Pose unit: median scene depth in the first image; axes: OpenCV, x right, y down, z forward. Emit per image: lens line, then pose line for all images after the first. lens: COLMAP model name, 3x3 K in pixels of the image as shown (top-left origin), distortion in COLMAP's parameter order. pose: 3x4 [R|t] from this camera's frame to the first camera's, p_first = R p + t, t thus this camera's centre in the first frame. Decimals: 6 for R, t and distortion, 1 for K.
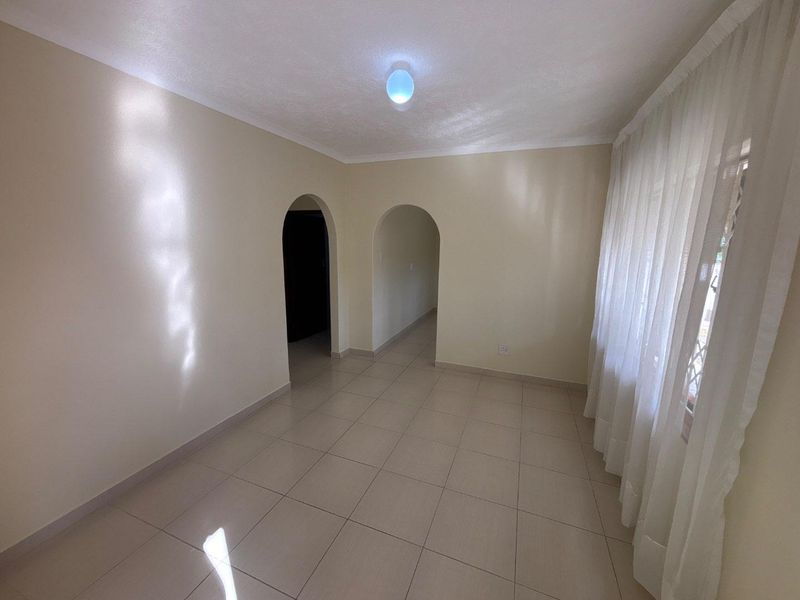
lens RADIAL K [[320.9, 0, 400.0], [0, 320.9, 300.0], [0, 0, 1]] dist [0.001104, -0.000352]
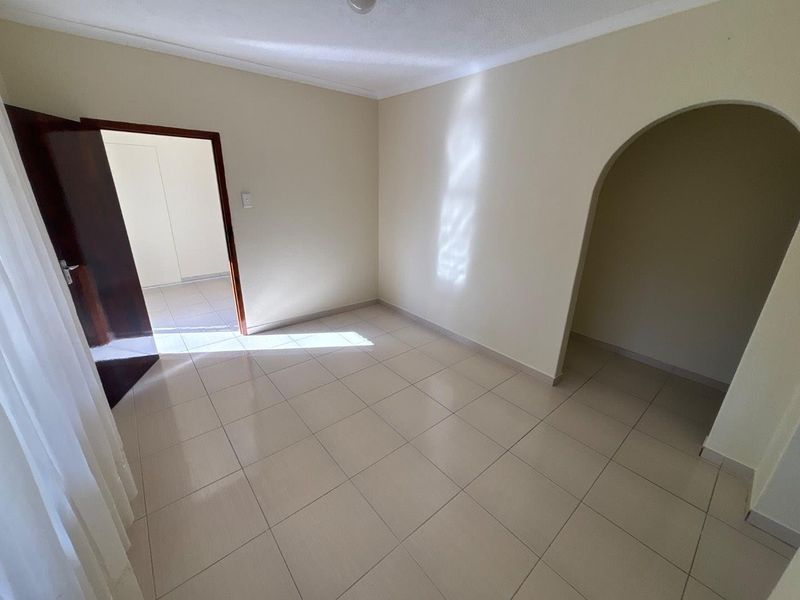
lens RADIAL K [[320.9, 0, 400.0], [0, 320.9, 300.0], [0, 0, 1]] dist [0.001104, -0.000352]
pose [[-0.472404, 0.267884, -0.839686, 0.601074], [-0.194396, 0.897563, 0.395715, -0.207897], [0.859677, 0.350169, -0.371937, 1.173411]]
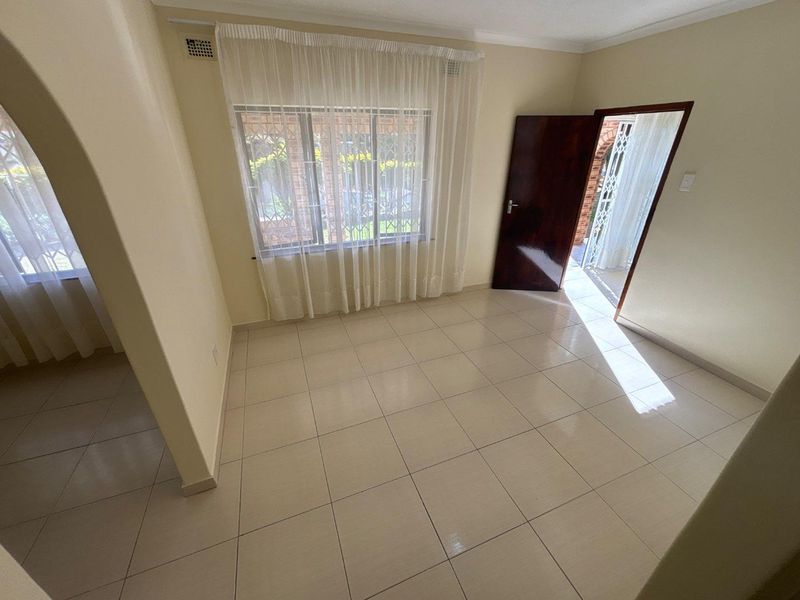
lens RADIAL K [[320.9, 0, 400.0], [0, 320.9, 300.0], [0, 0, 1]] dist [0.001104, -0.000352]
pose [[-0.675451, -0.349129, 0.649519, -0.393462], [0.120403, 0.816780, 0.564246, -0.325162], [-0.727509, 0.459325, -0.509659, 1.426626]]
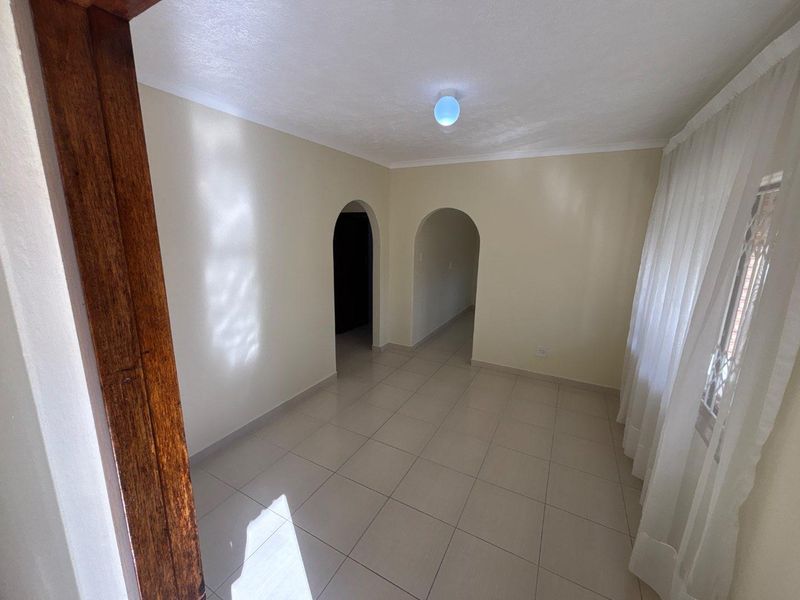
lens RADIAL K [[320.9, 0, 400.0], [0, 320.9, 300.0], [0, 0, 1]] dist [0.001104, -0.000352]
pose [[0.993029, 0.028044, -0.114482, -0.008620], [-0.025189, 0.999336, 0.026312, -0.032036], [0.115144, -0.023245, 0.993077, -0.072791]]
